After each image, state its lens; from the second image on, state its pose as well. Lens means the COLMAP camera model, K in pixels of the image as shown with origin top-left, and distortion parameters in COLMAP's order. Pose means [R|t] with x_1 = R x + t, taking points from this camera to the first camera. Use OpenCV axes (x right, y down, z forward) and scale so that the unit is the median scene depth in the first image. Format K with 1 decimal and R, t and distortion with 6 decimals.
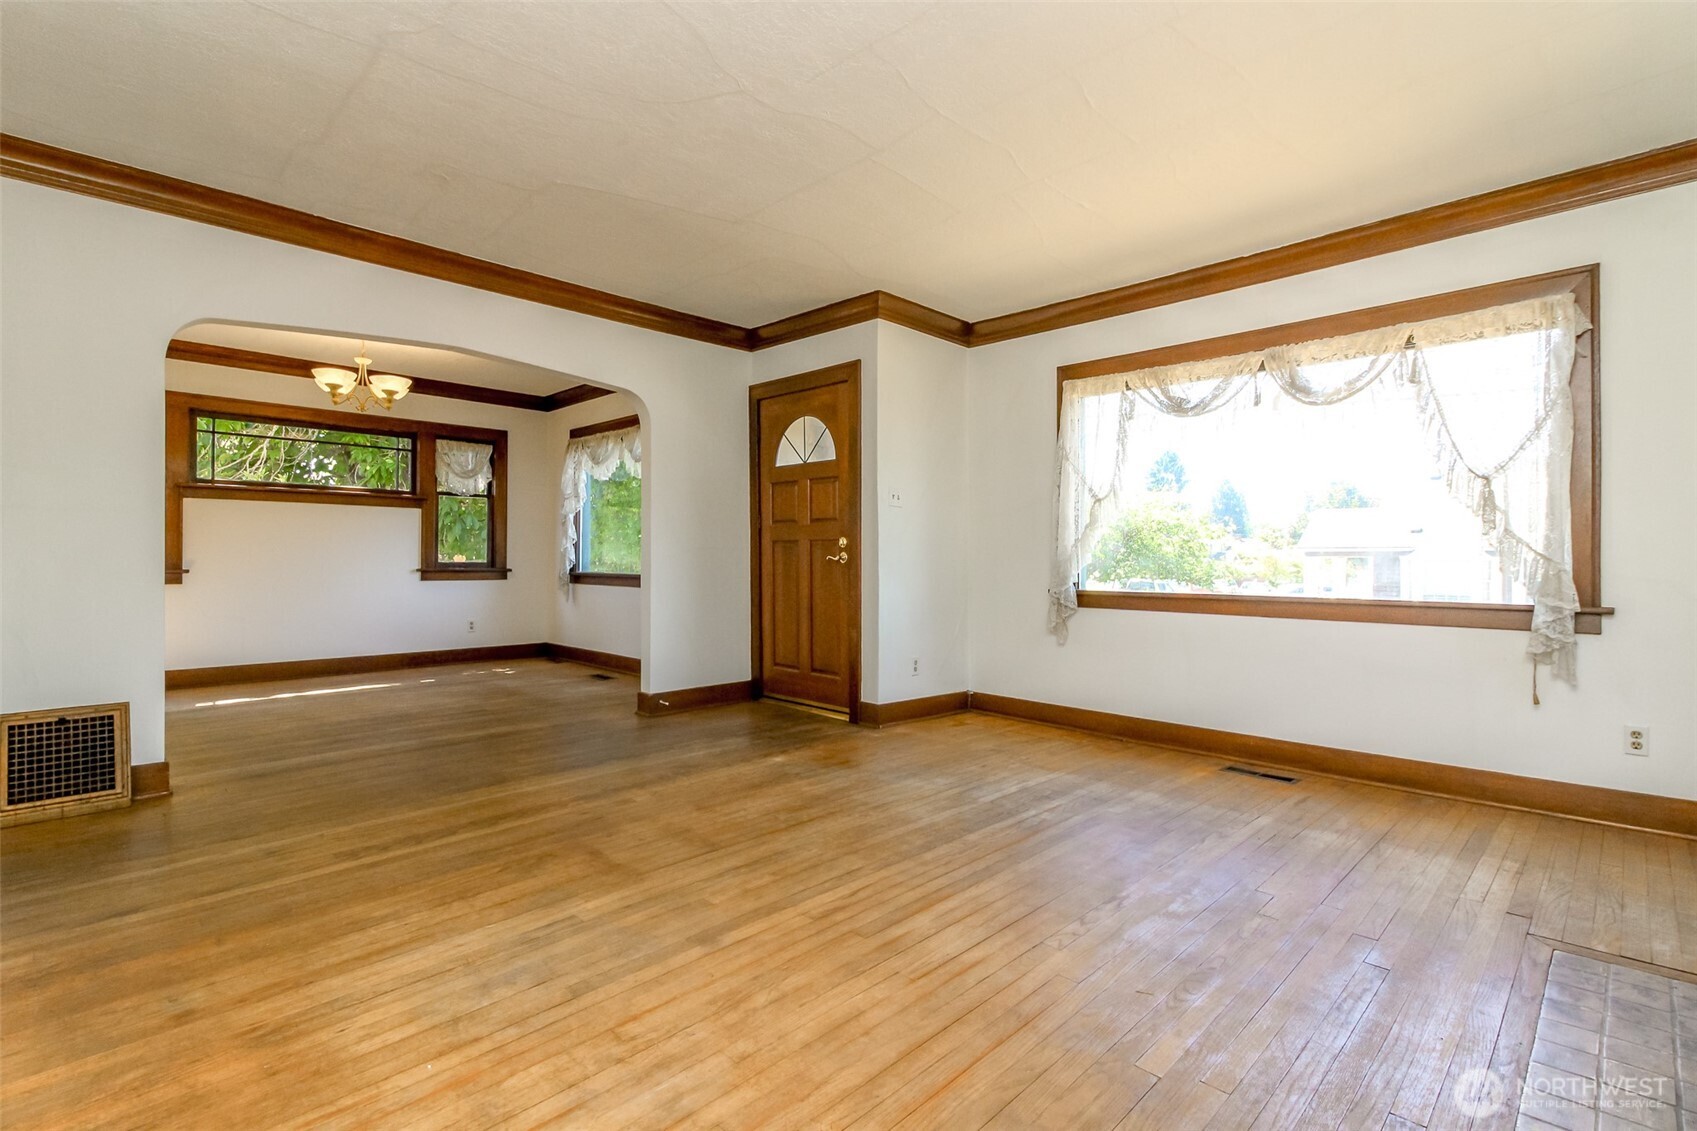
lens RADIAL K [[774.5, 0, 835.9], [0, 774.5, 549.1], [0, 0, 1]] dist [0.008362, -0.005916]
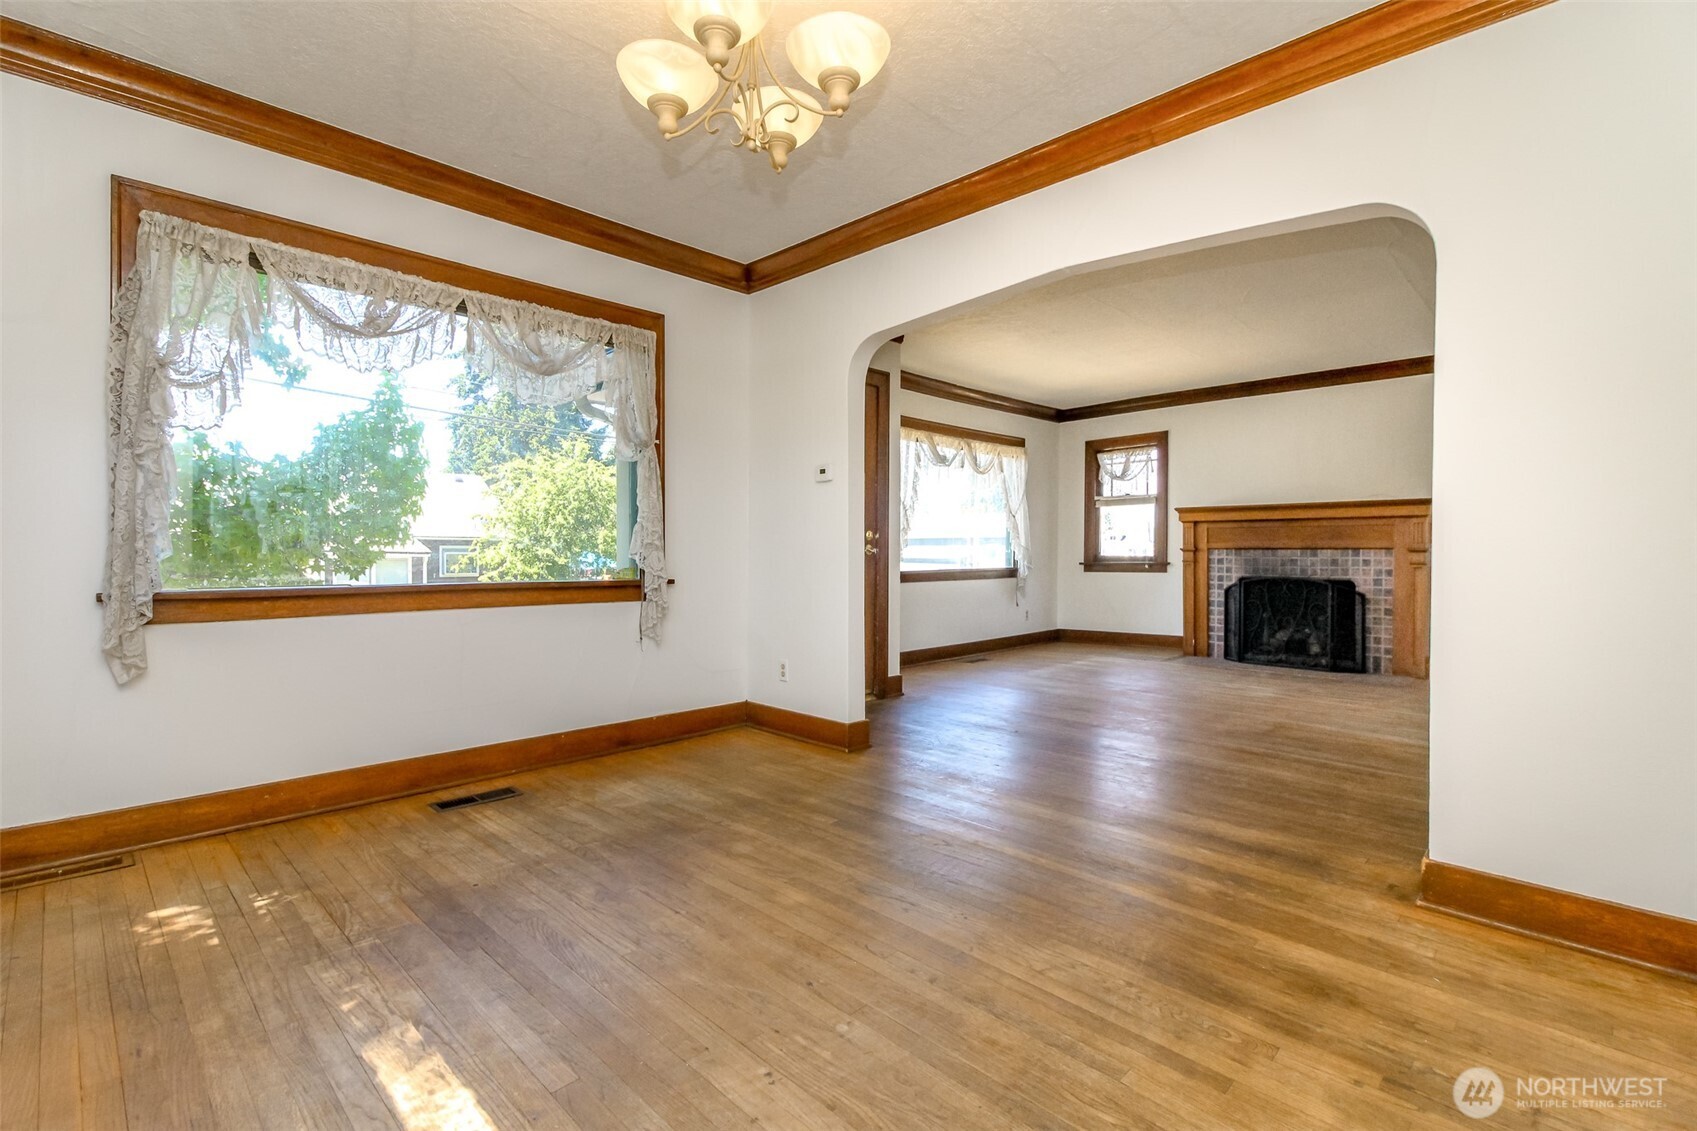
lens RADIAL K [[774.5, 0, 838.7], [0, 774.5, 548.6], [0, 0, 1]] dist [0.008362, -0.005916]
pose [[-0.005431, -0.003996, 0.999977, -1.676307], [-0.016210, 0.999861, 0.003907, 0.010234], [-0.999854, -0.016188, -0.005495, 1.649531]]
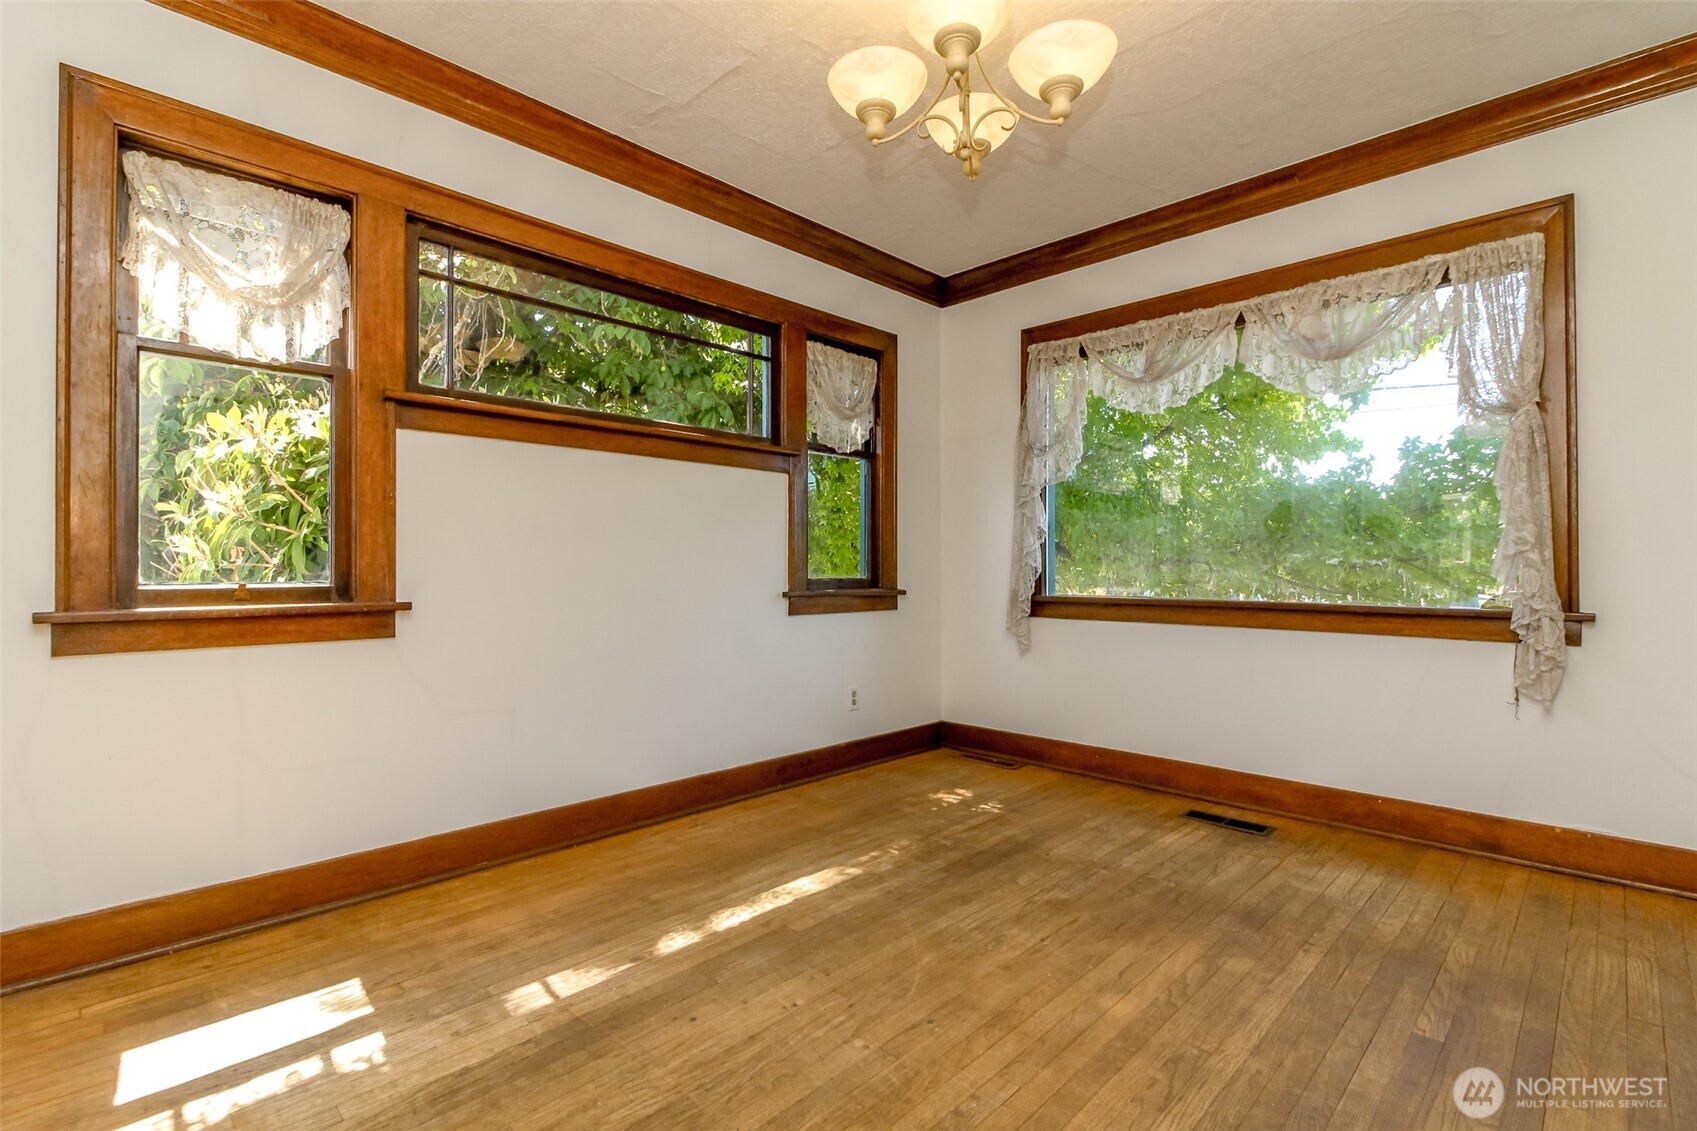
lens RADIAL K [[774.5, 0, 829.0], [0, 774.5, 592.8], [0, 0, 1]] dist [0.008362, -0.005916]
pose [[0.999988, -0.004834, -0.001223, -1.159093], [0.004887, 0.998861, 0.047464, 0.003292], [0.000992, -0.047469, 0.998872, 1.110854]]
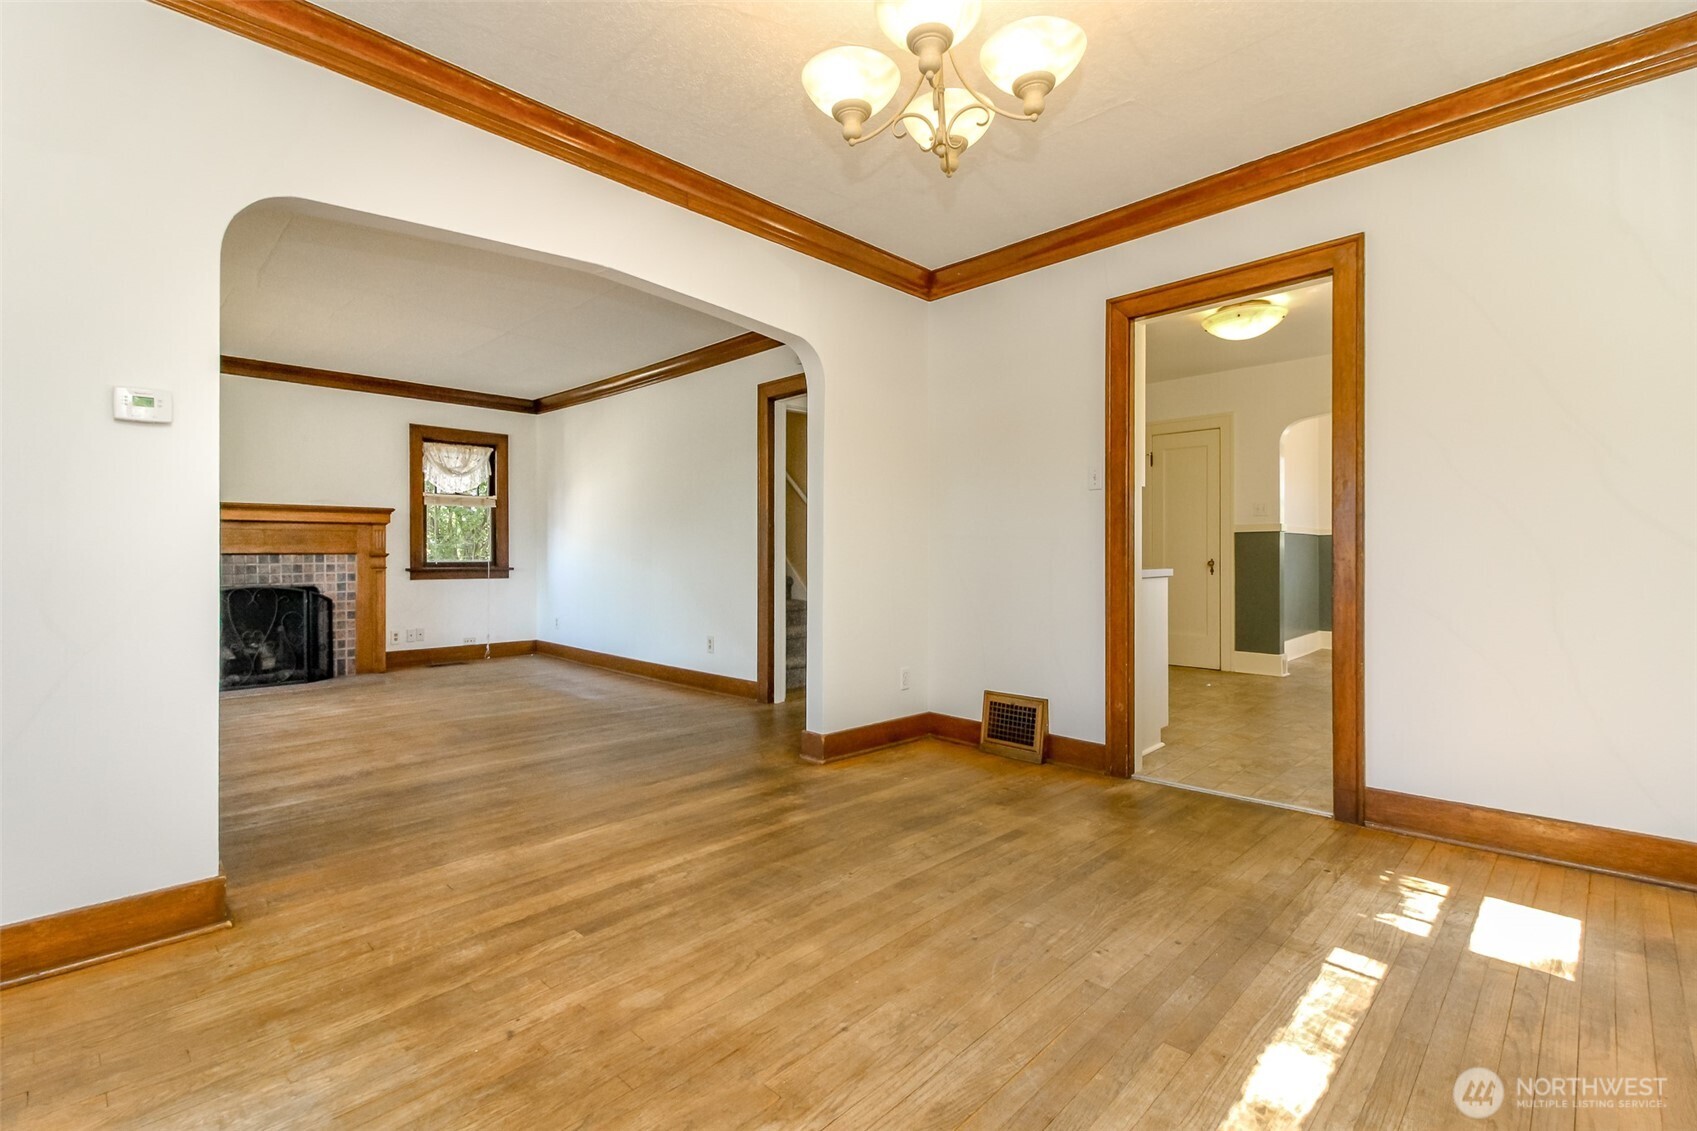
lens RADIAL K [[774.5, 0, 839.7], [0, 774.5, 562.1], [0, 0, 1]] dist [0.008362, -0.005916]
pose [[-0.999867, -0.000465, -0.016305, -0.958254], [-0.000463, 1.000000, -0.000128, 0.016735], [0.016305, -0.000120, -0.999867, 2.335541]]
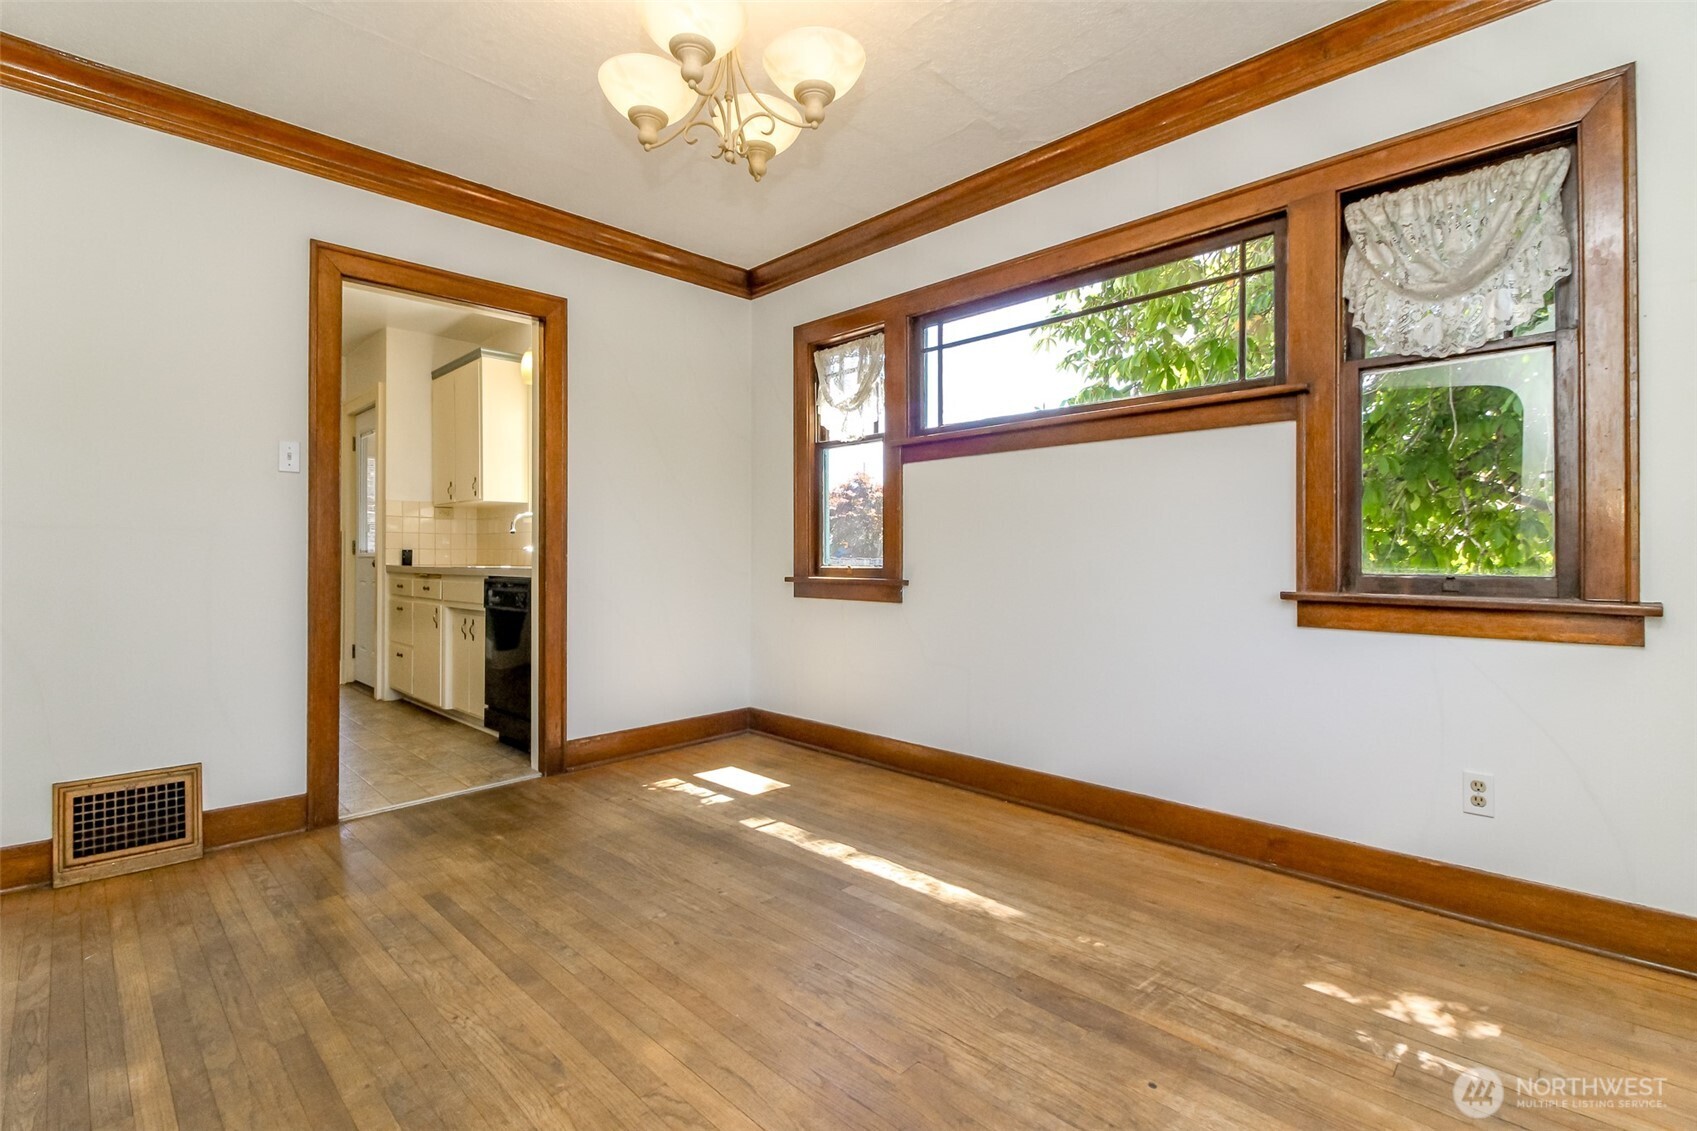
lens RADIAL K [[774.5, 0, 851.0], [0, 774.5, 561.5], [0, 0, 1]] dist [0.008362, -0.005916]
pose [[0.019498, 0.008378, -0.999775, -0.422068], [0.013932, 0.999866, 0.008650, 0.013424], [0.999713, -0.014098, 0.019378, 1.804049]]
